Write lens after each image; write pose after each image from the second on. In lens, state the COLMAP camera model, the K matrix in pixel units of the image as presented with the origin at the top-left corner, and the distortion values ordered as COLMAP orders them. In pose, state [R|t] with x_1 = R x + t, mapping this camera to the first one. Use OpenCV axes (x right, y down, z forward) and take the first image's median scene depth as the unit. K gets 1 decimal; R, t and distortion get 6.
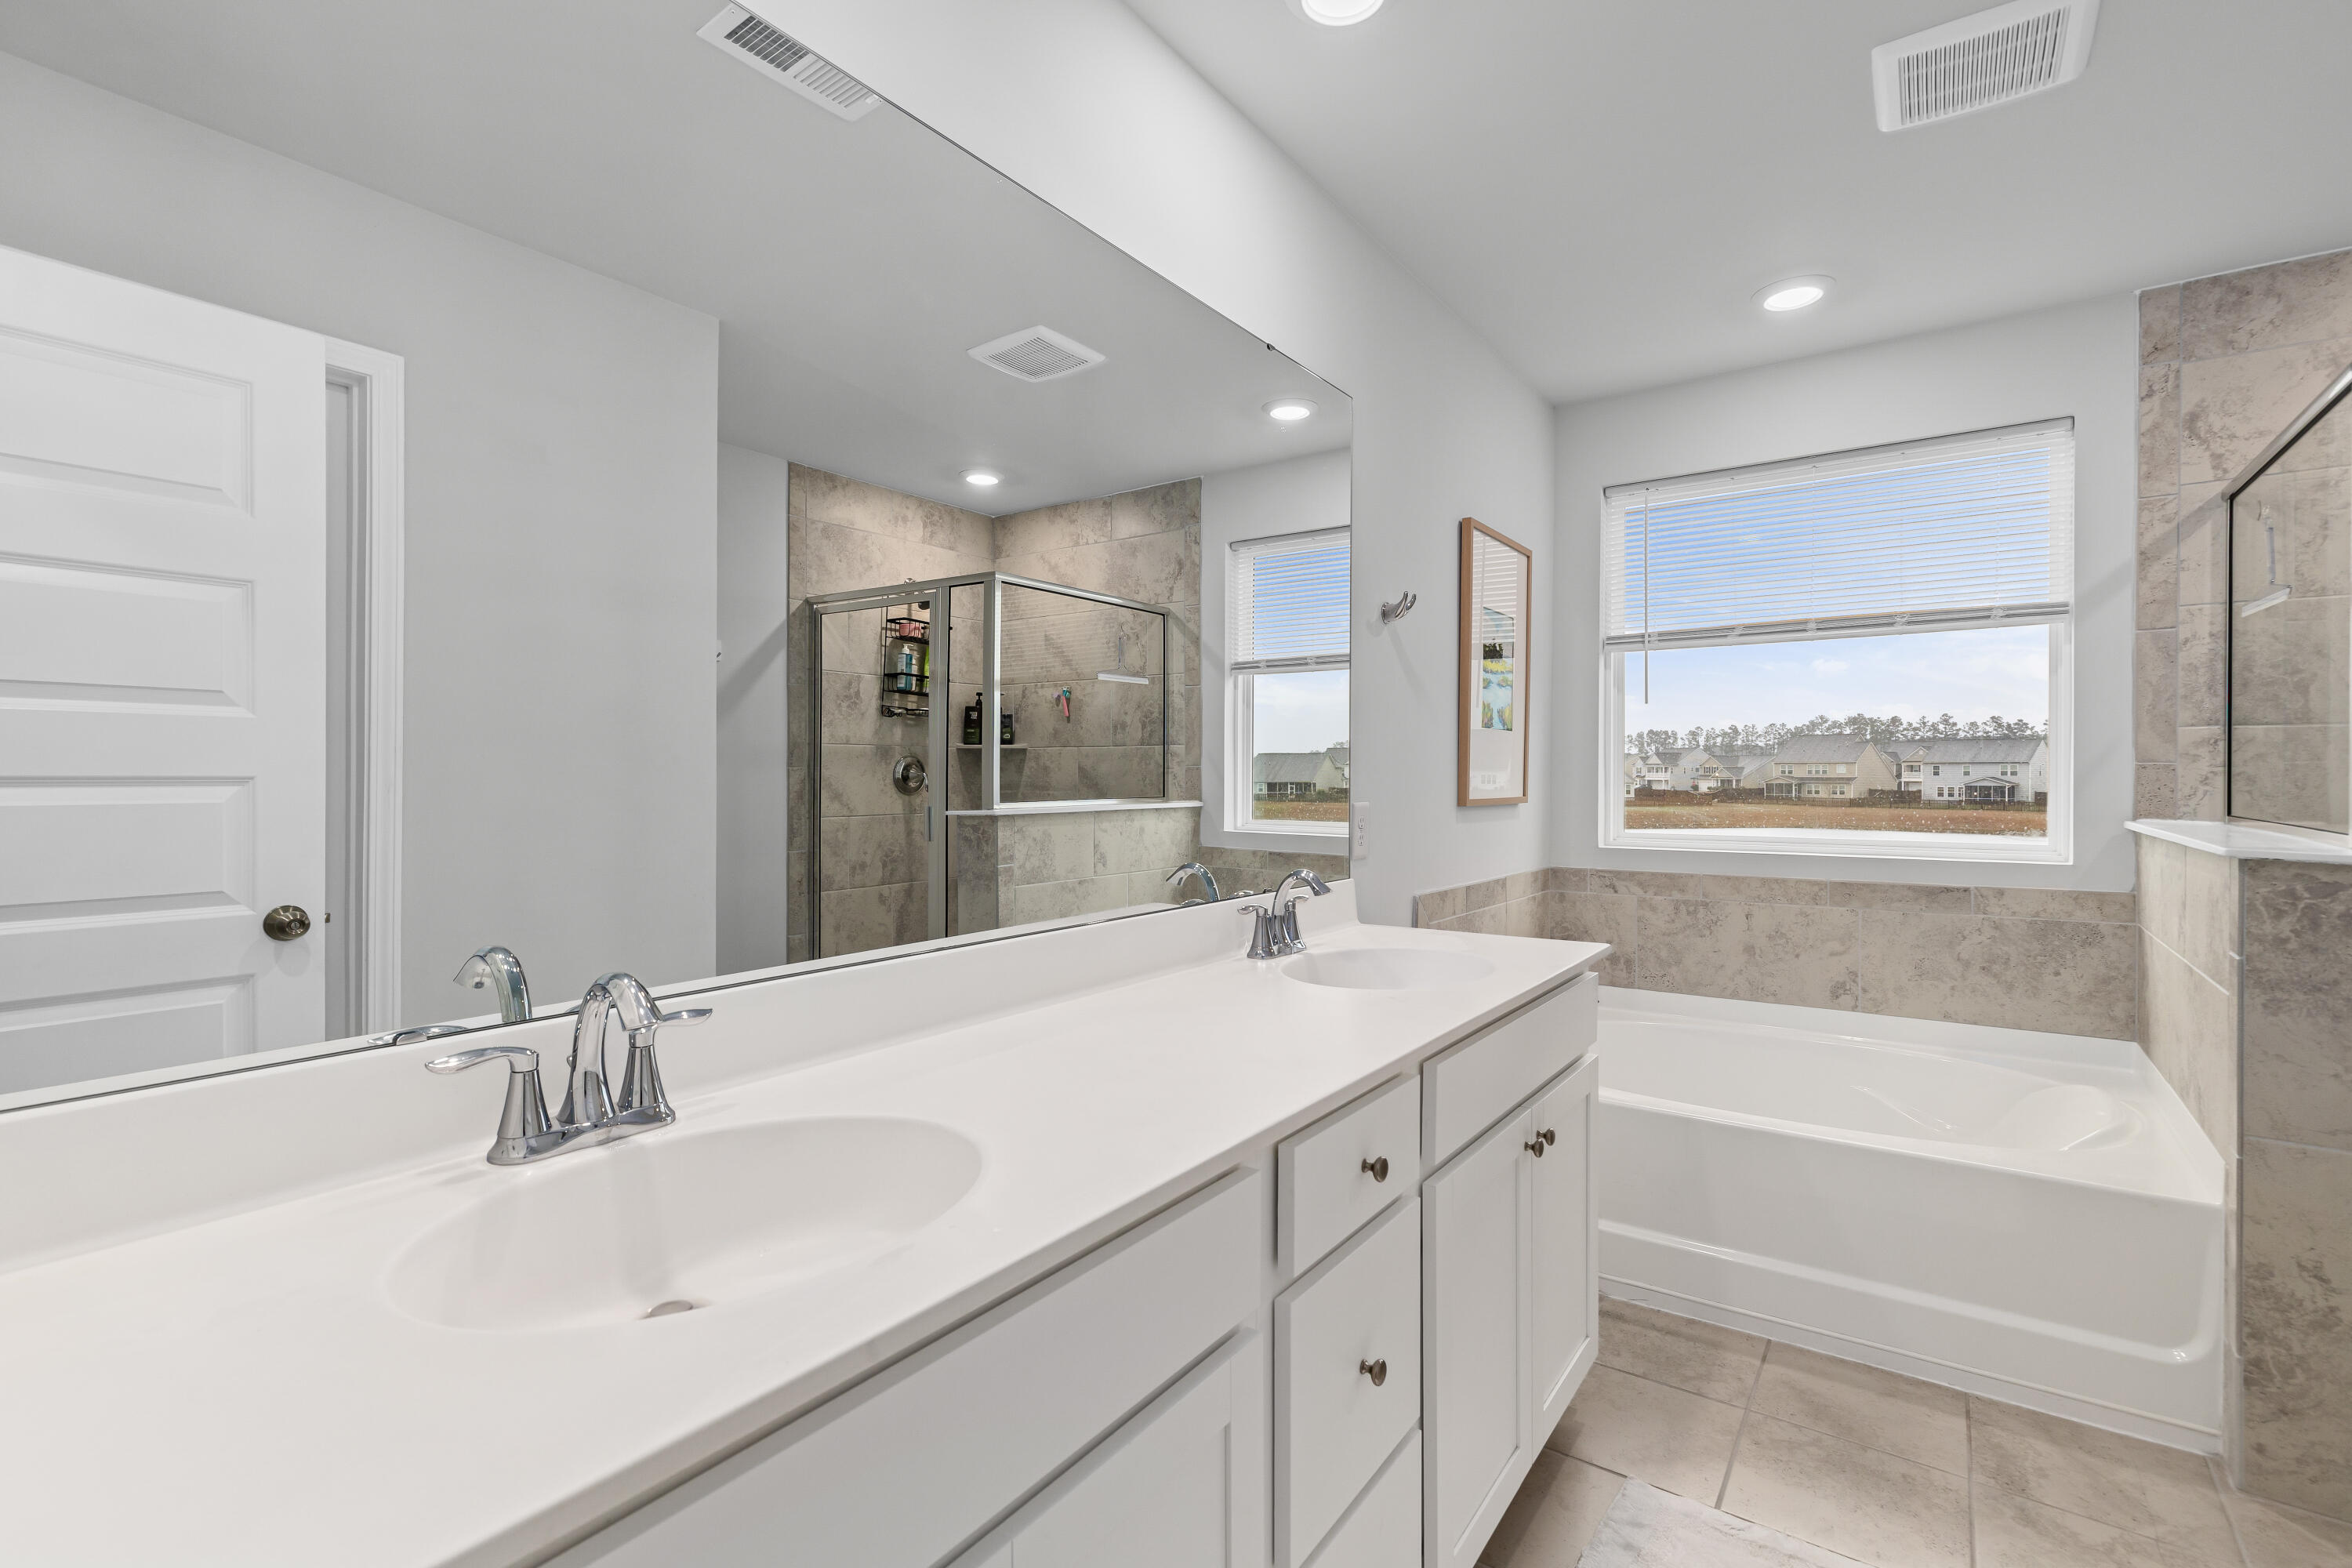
lens RADIAL K [[1067.3, 0, 1179.0], [0, 1067.3, 789.0], [0, 0, 1]] dist [0.015309, -0.006553]
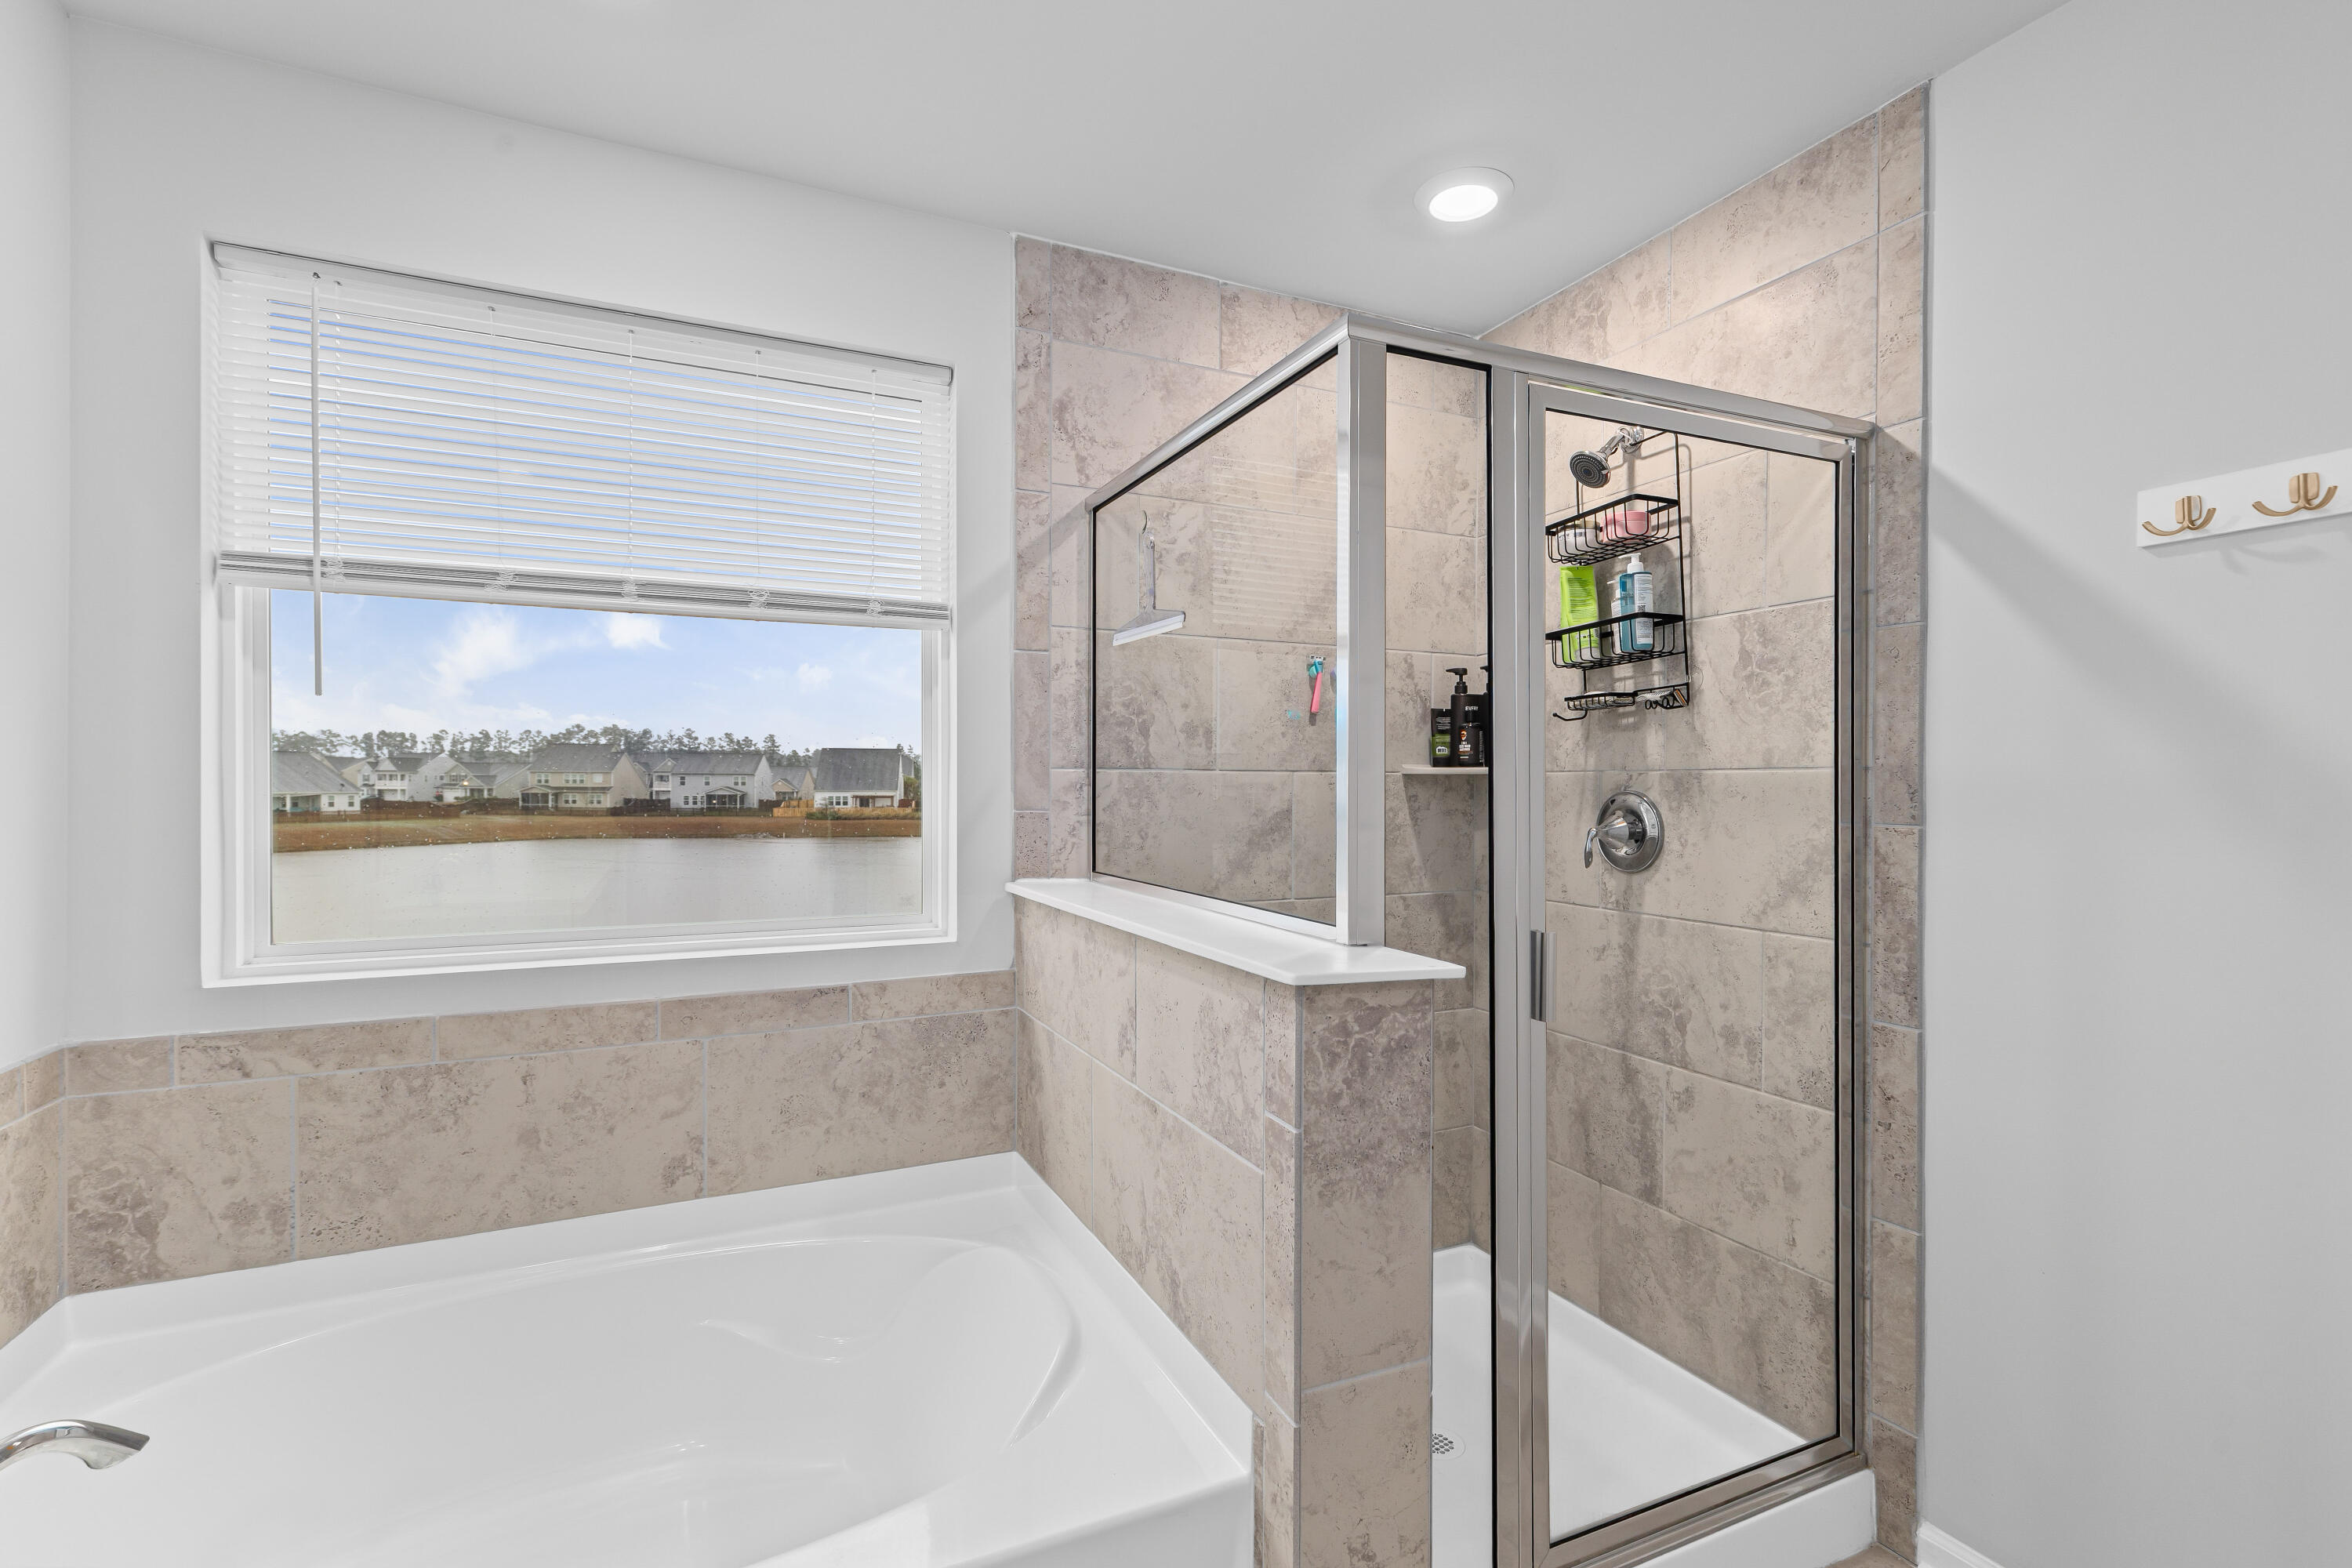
lens RADIAL K [[1067.3, 0, 1179.0], [0, 1067.3, 789.0], [0, 0, 1]] dist [0.015309, -0.006553]
pose [[0.495621, -0.001821, 0.868537, 0.227914], [0.007899, 0.999966, -0.002411, -0.035653], [-0.868503, 0.008056, 0.495618, 0.455515]]
